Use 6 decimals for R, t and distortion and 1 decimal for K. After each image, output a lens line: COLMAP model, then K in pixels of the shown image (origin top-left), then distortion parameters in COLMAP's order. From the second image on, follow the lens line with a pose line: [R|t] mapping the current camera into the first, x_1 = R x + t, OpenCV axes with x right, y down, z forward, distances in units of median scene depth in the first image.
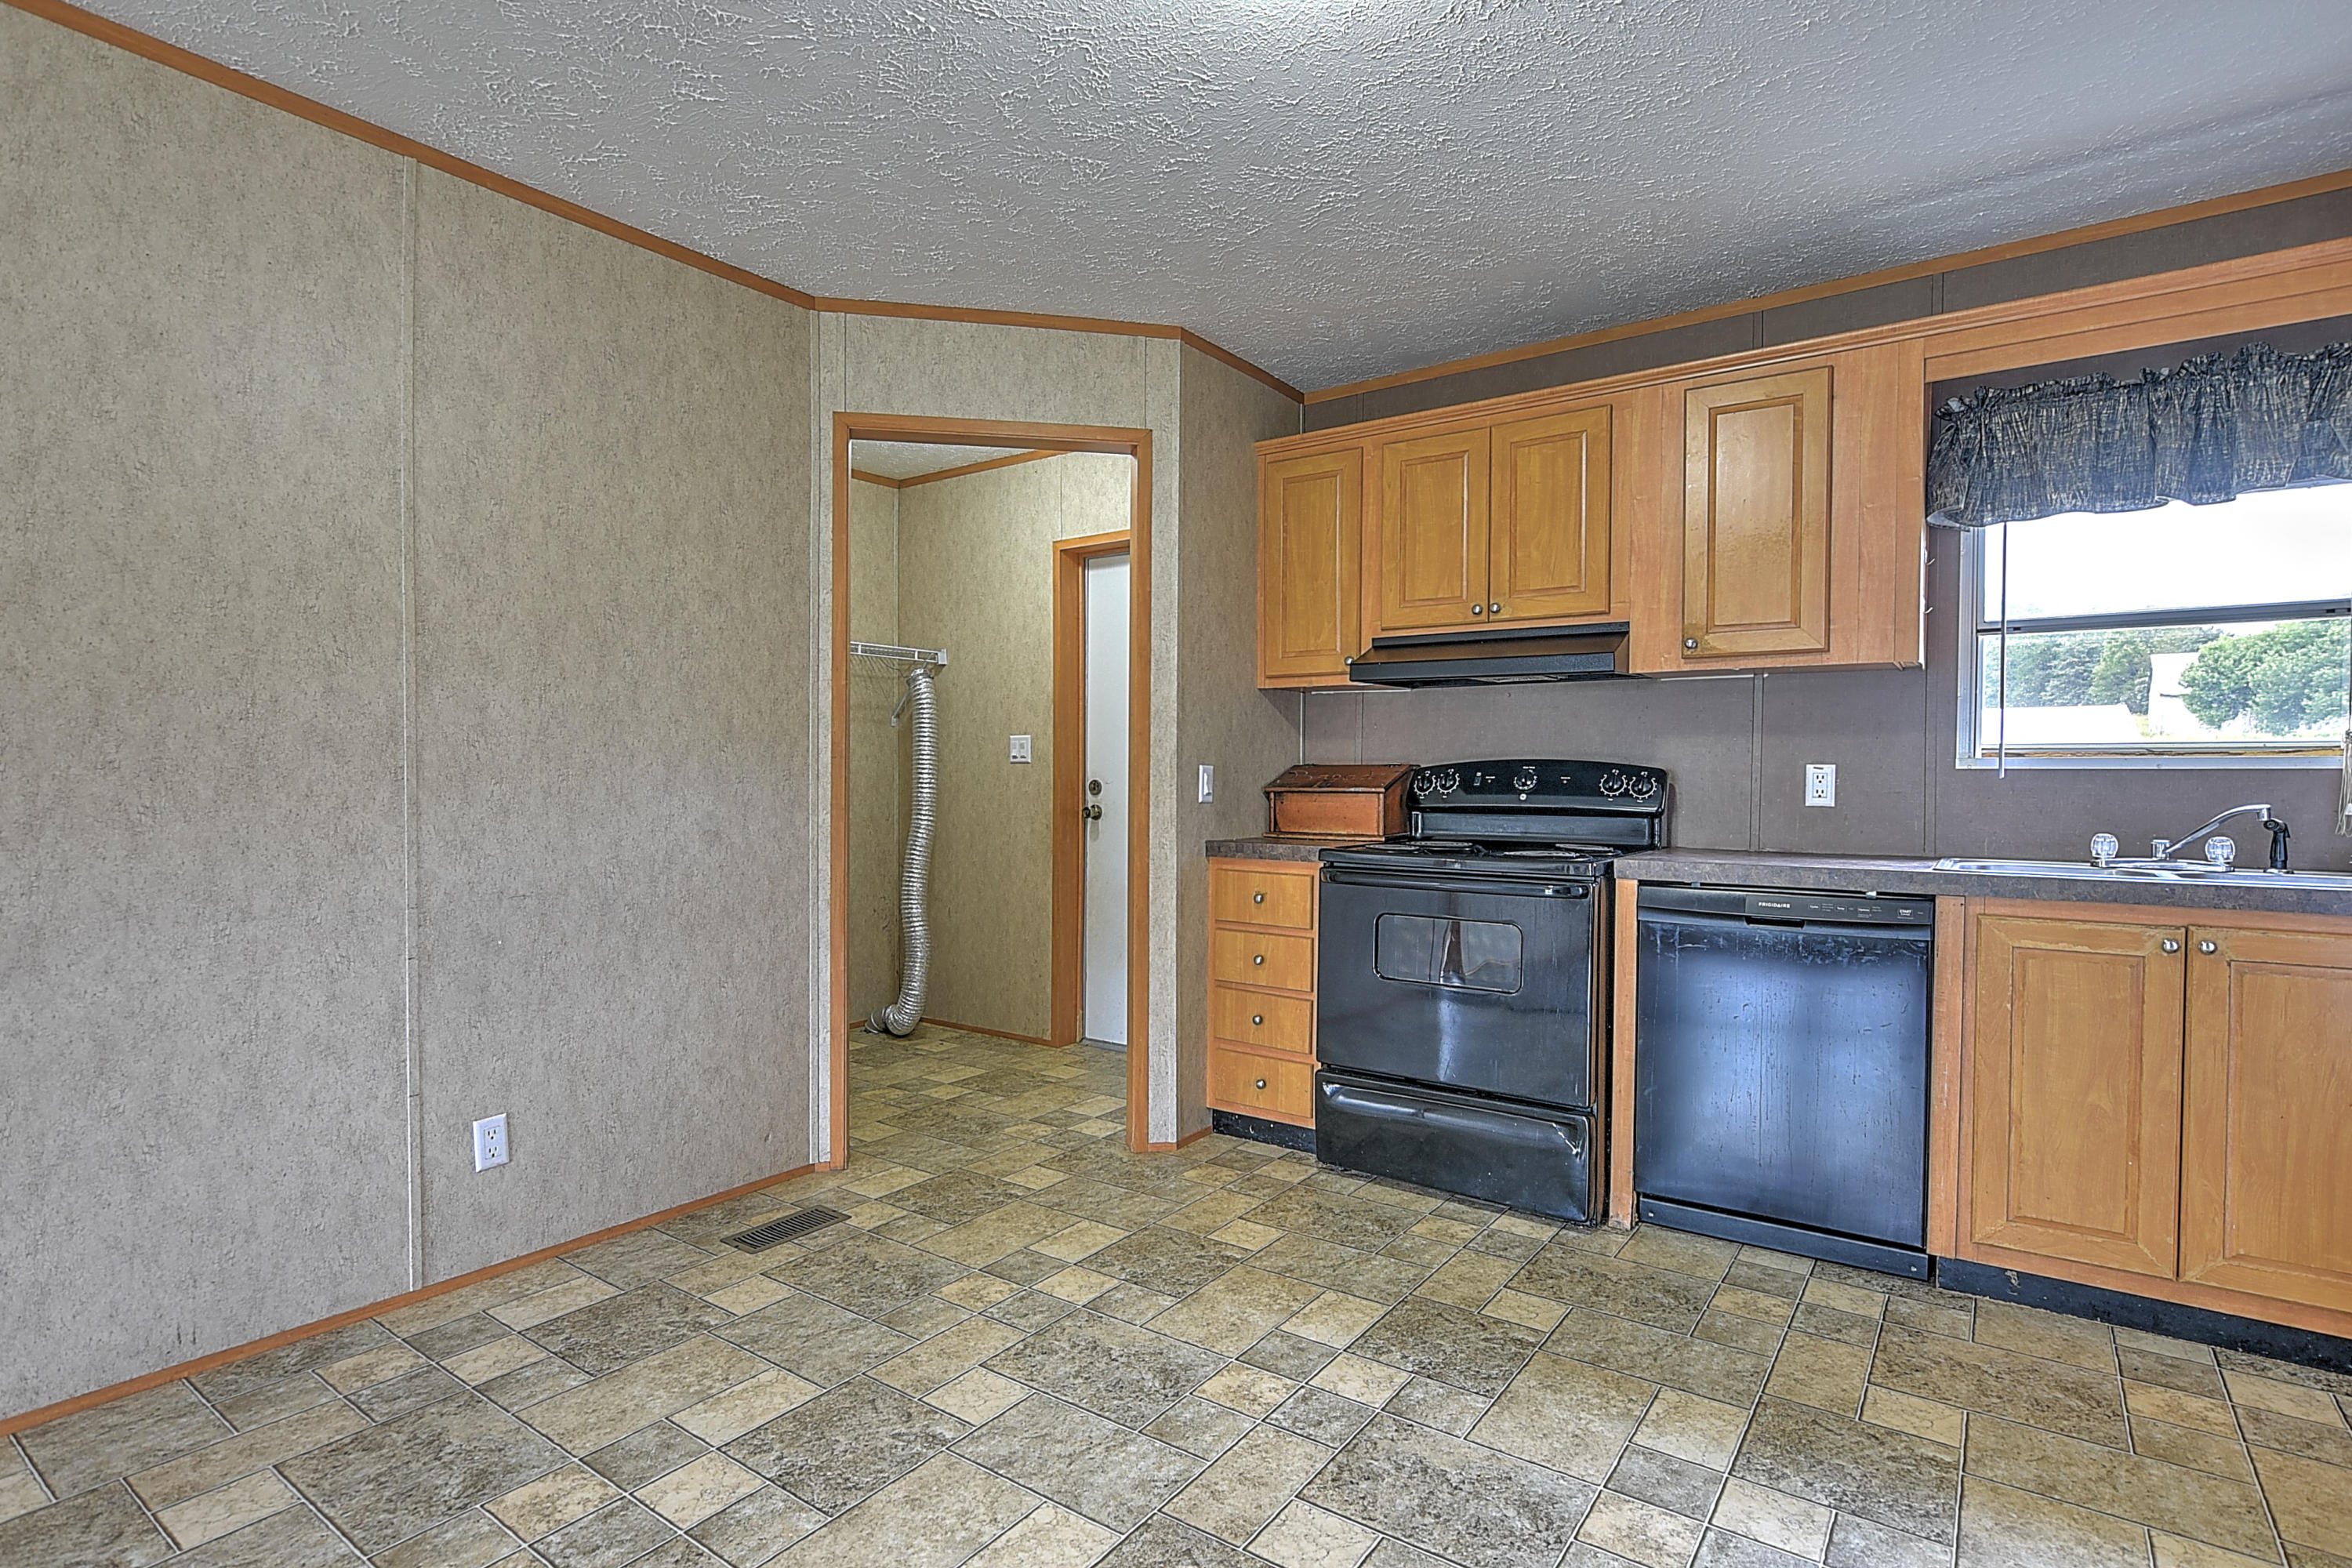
lens RADIAL K [[1170.1, 0, 1157.0], [0, 1170.1, 798.8], [0, 0, 1]] dist [-0.016621, 0.005857]
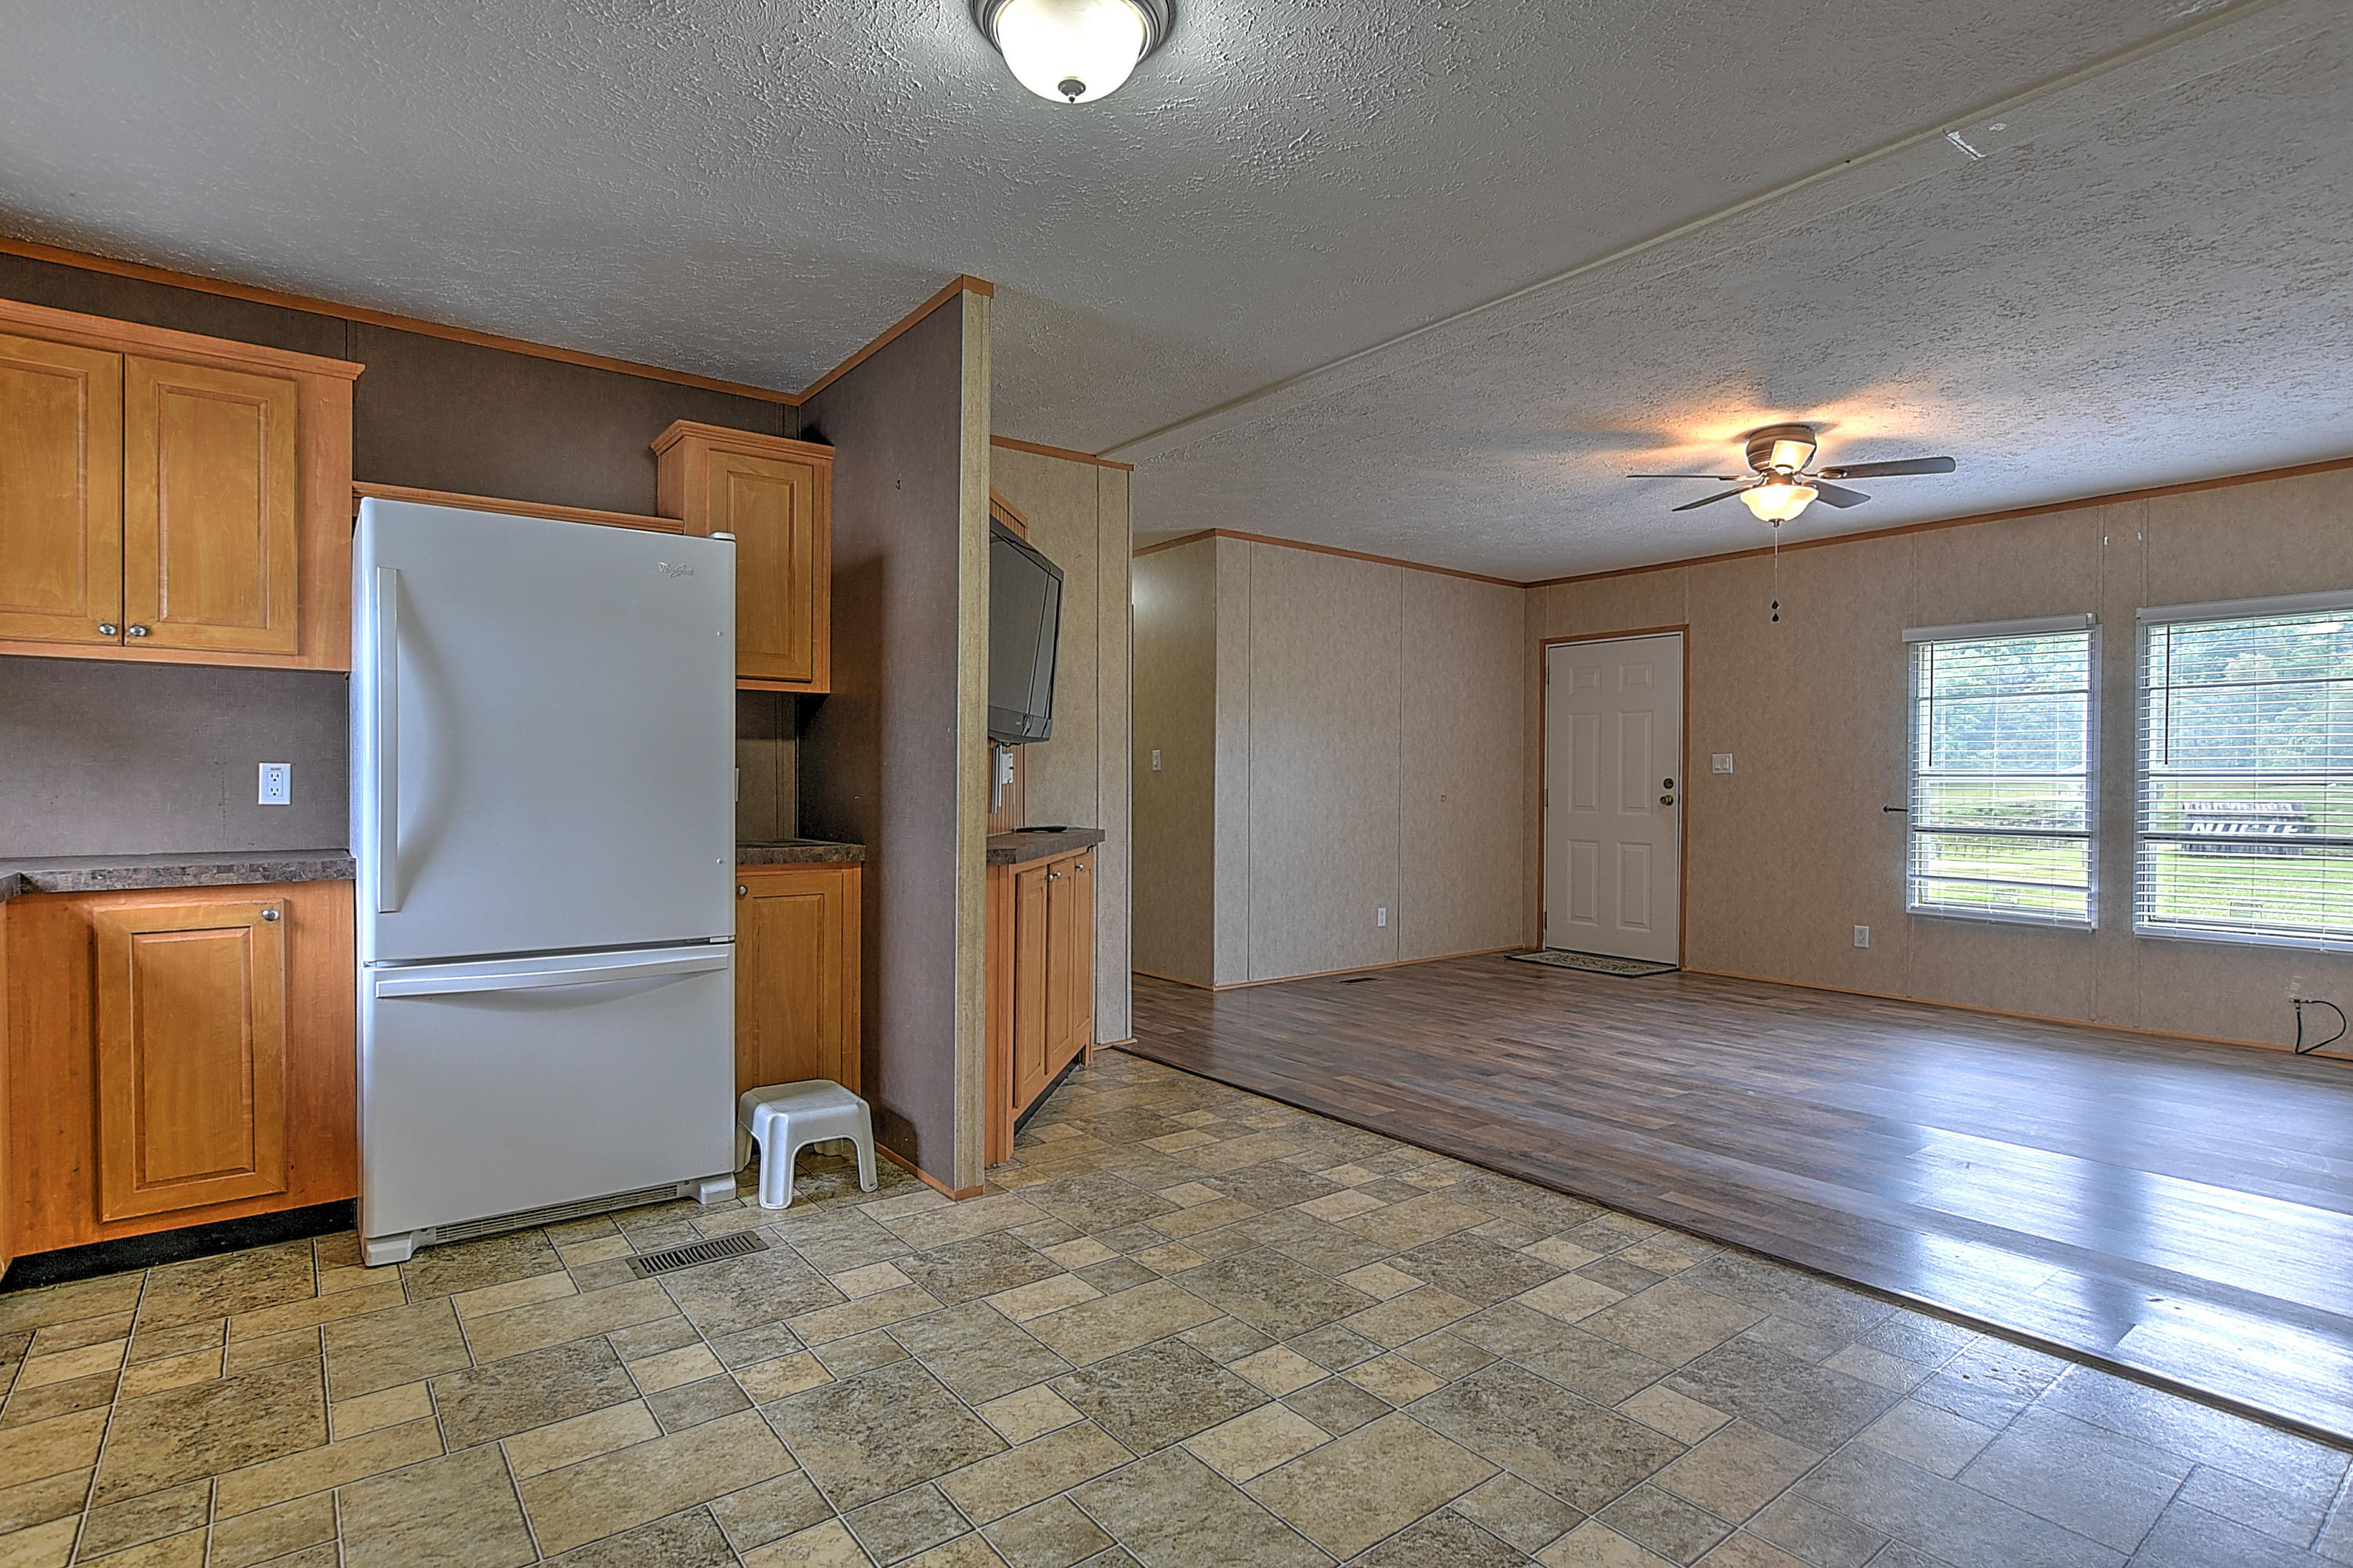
lens RADIAL K [[1170.7, 0, 1161.5], [0, 1170.7, 795.1], [0, 0, 1]] dist [-0.016621, 0.005857]
pose [[-0.958615, -0.010161, 0.284525, -0.178979], [0.000246, 0.999333, 0.036517, -0.024840], [-0.284706, 0.035076, -0.957973, 1.122405]]
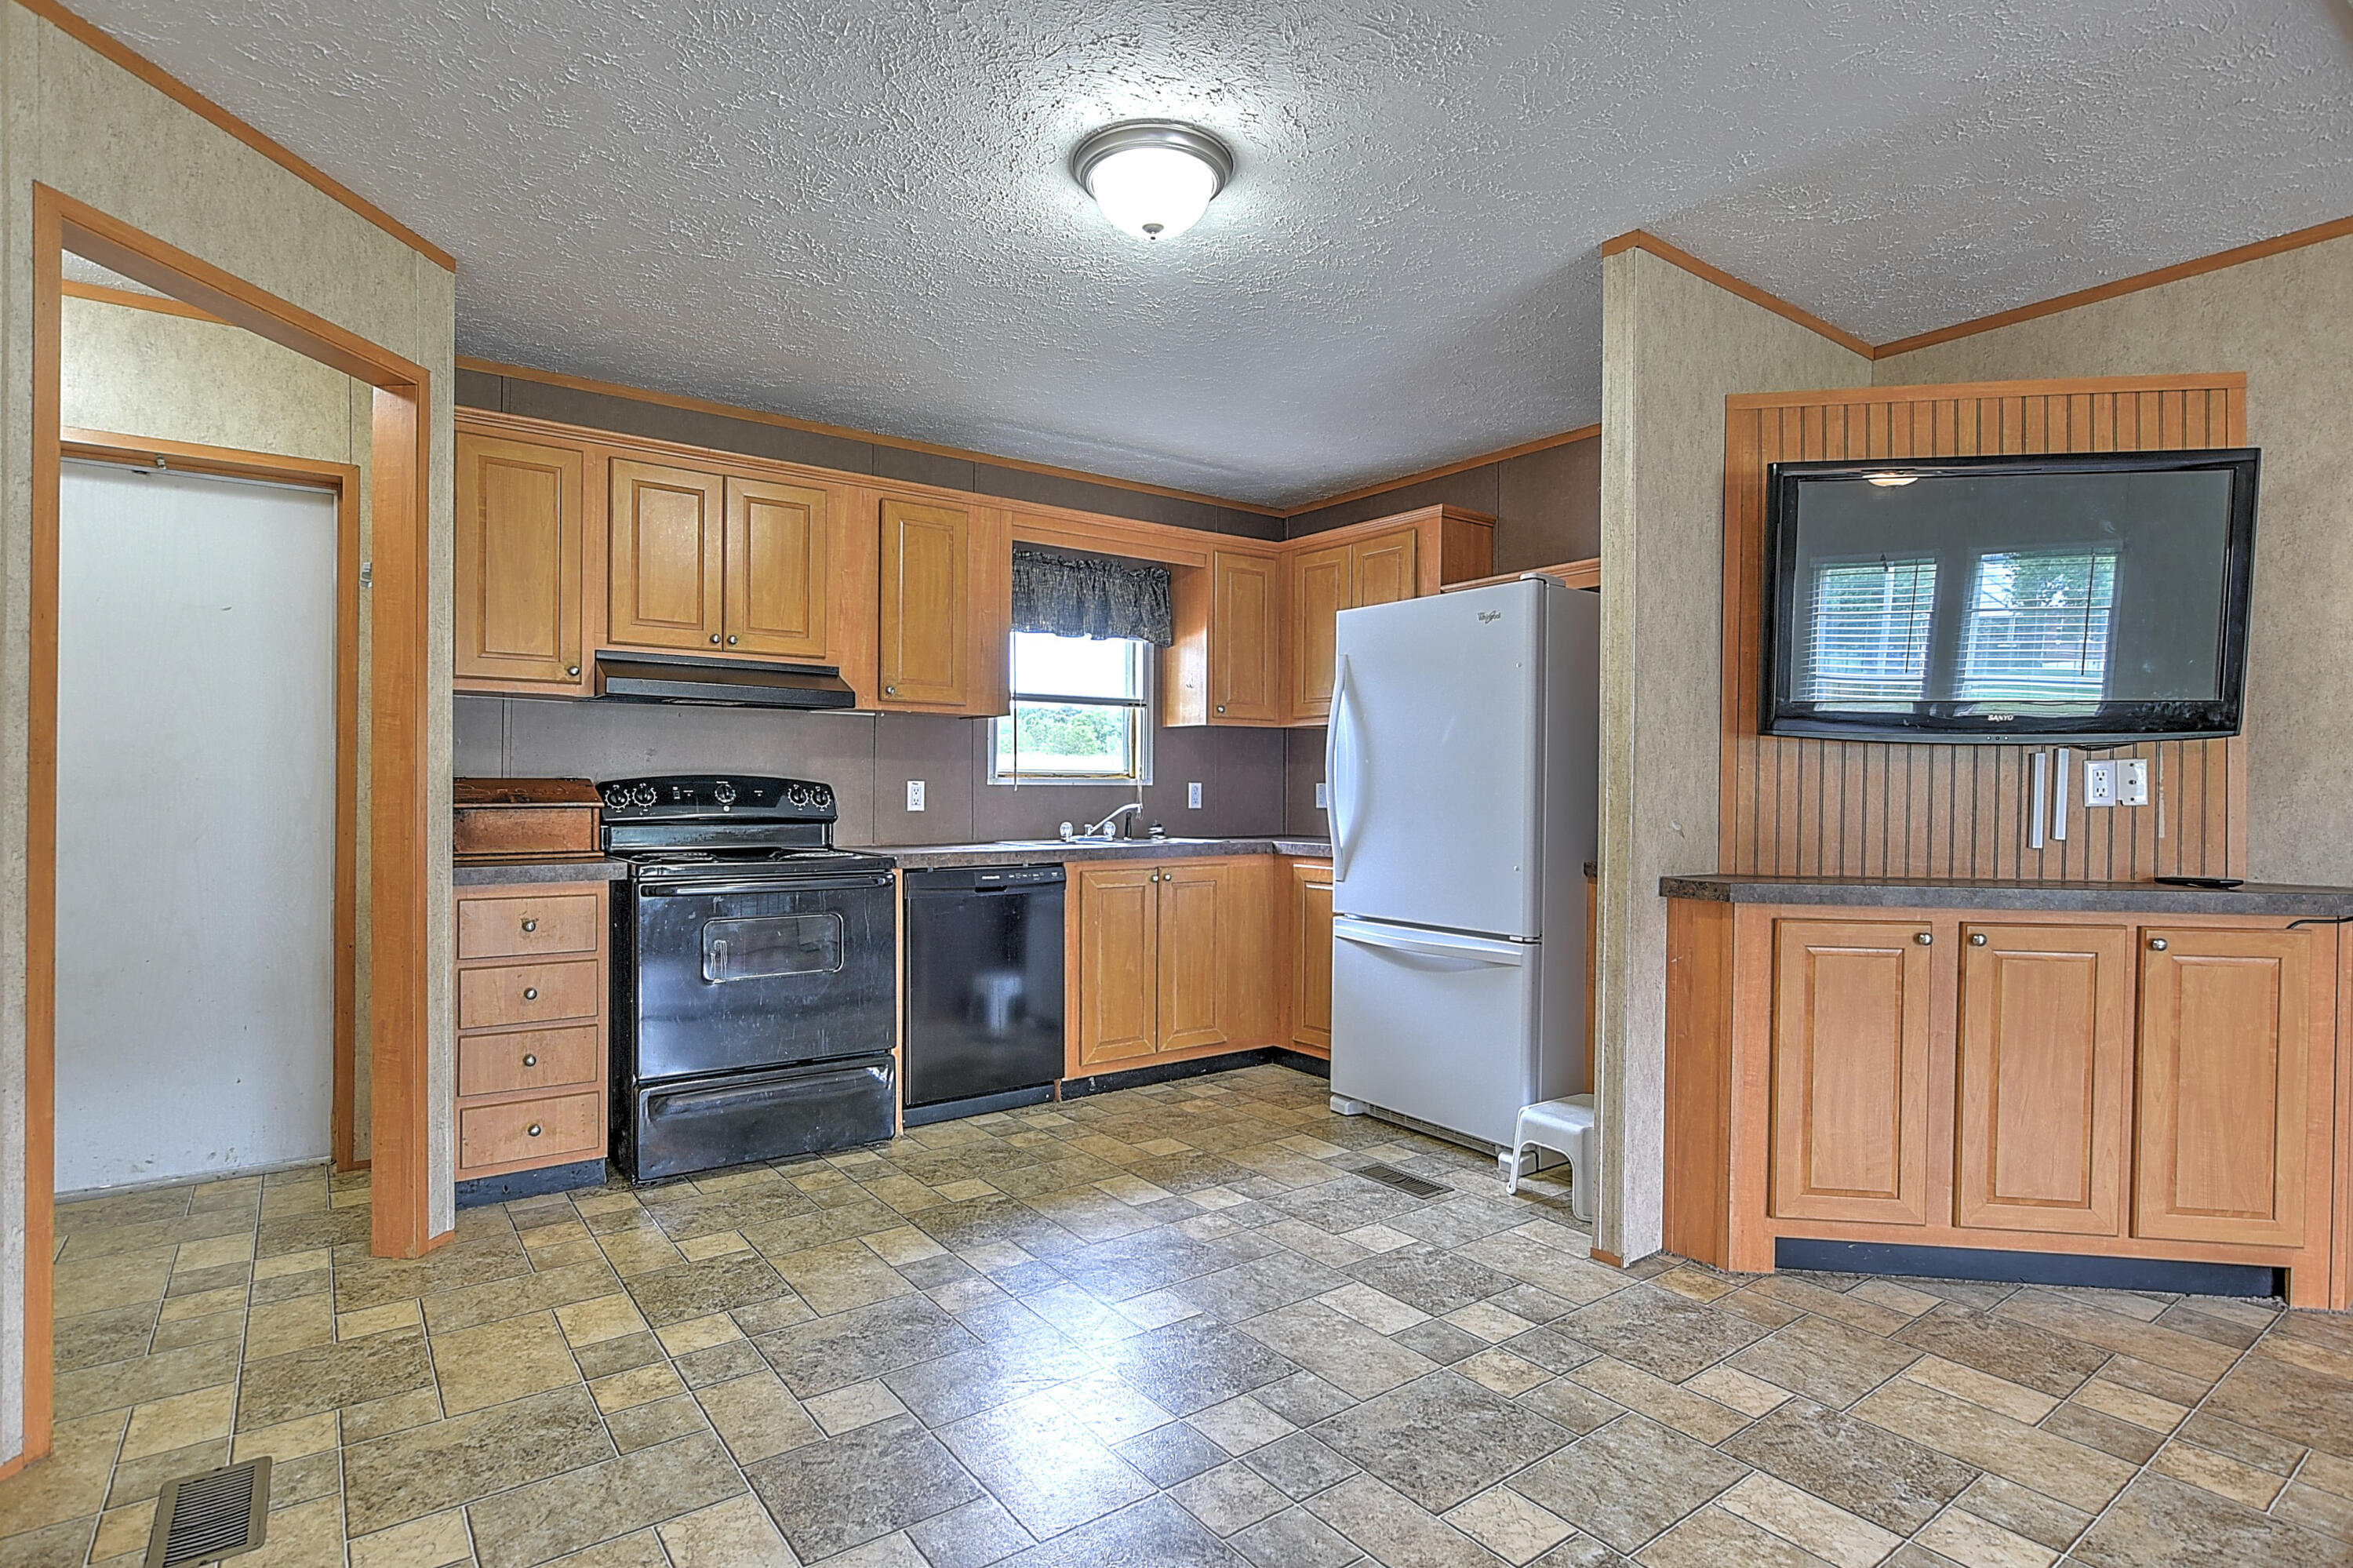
lens RADIAL K [[1170.7, 0, 1159.9], [0, 1170.7, 799.0], [0, 0, 1]] dist [-0.016621, 0.005857]
pose [[0.303008, -0.010976, 0.952925, -0.684408], [0.017178, 0.999834, 0.006055, -0.011407], [-0.952833, 0.014535, 0.303146, 0.287093]]
